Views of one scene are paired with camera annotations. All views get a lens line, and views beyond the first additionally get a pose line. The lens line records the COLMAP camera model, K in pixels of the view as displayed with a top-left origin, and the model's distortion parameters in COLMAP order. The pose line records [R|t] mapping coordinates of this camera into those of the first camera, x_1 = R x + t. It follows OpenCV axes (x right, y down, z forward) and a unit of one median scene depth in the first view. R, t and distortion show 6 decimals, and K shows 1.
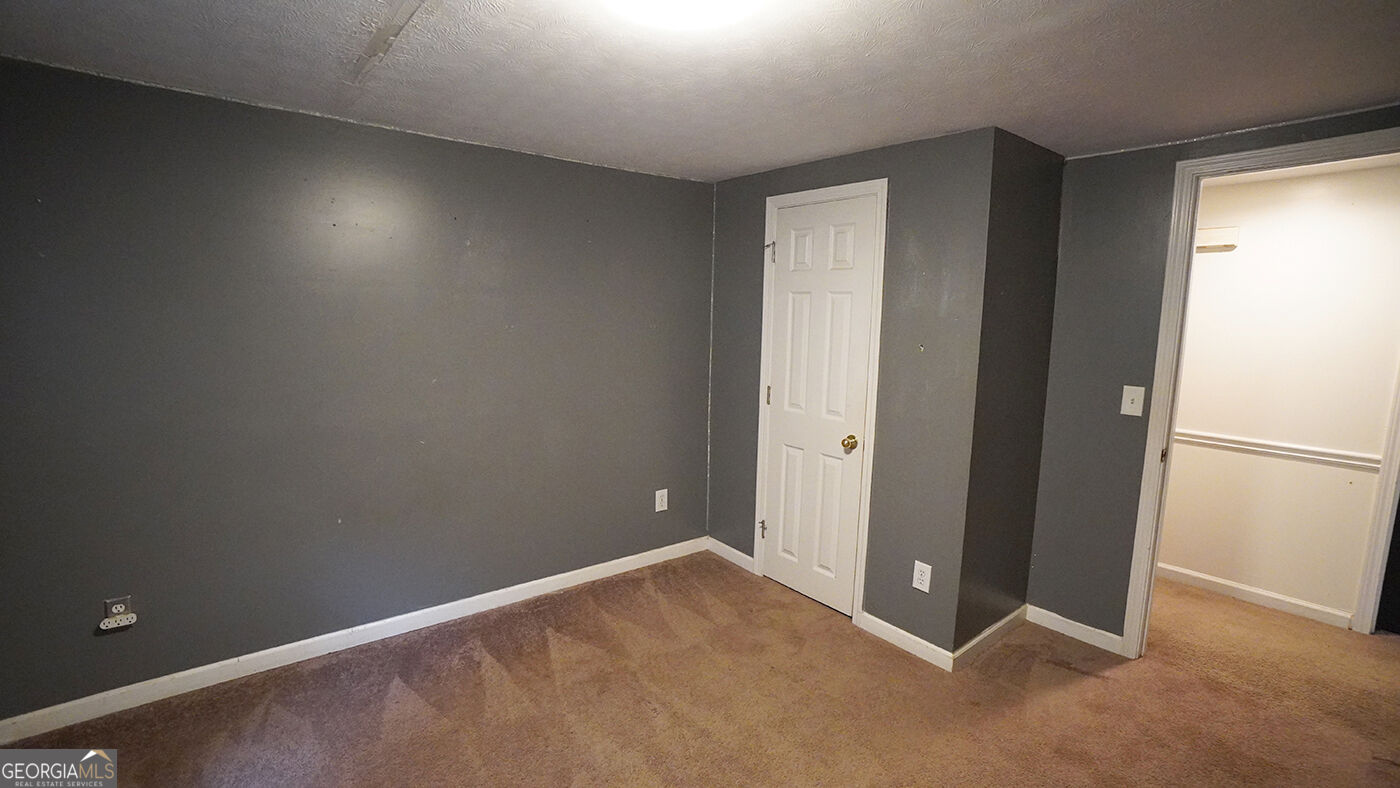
lens RADIAL K [[622.8, 0, 700.0], [0, 622.8, 394.0], [0, 0, 1]] dist [-0.043853, 0.022364]
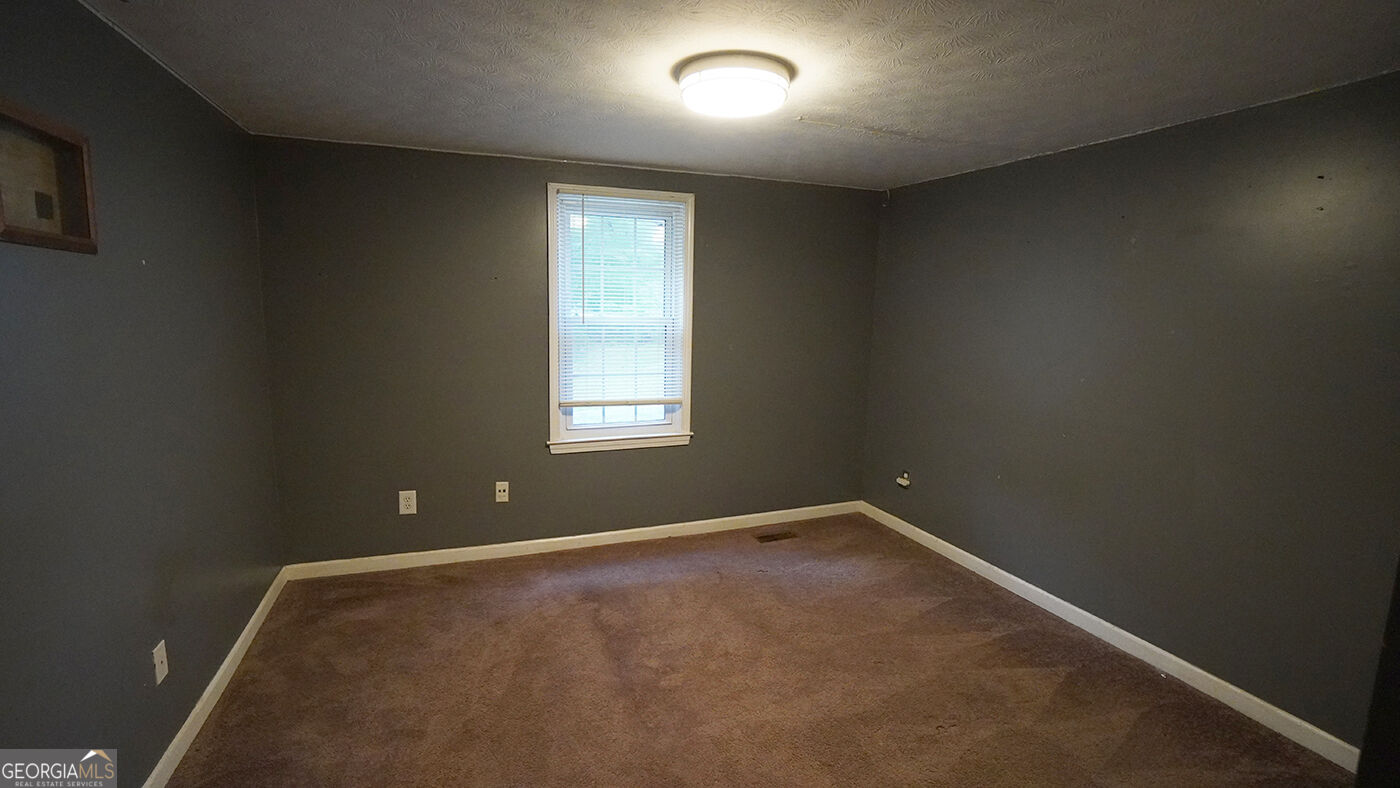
lens RADIAL K [[622.8, 0, 700.0], [0, 622.8, 394.0], [0, 0, 1]] dist [-0.043853, 0.022364]
pose [[-0.299134, 0.120282, -0.946600, 0.910900], [-0.143684, 0.975035, 0.169300, -0.109232], [0.943331, 0.186654, -0.274384, 0.826826]]
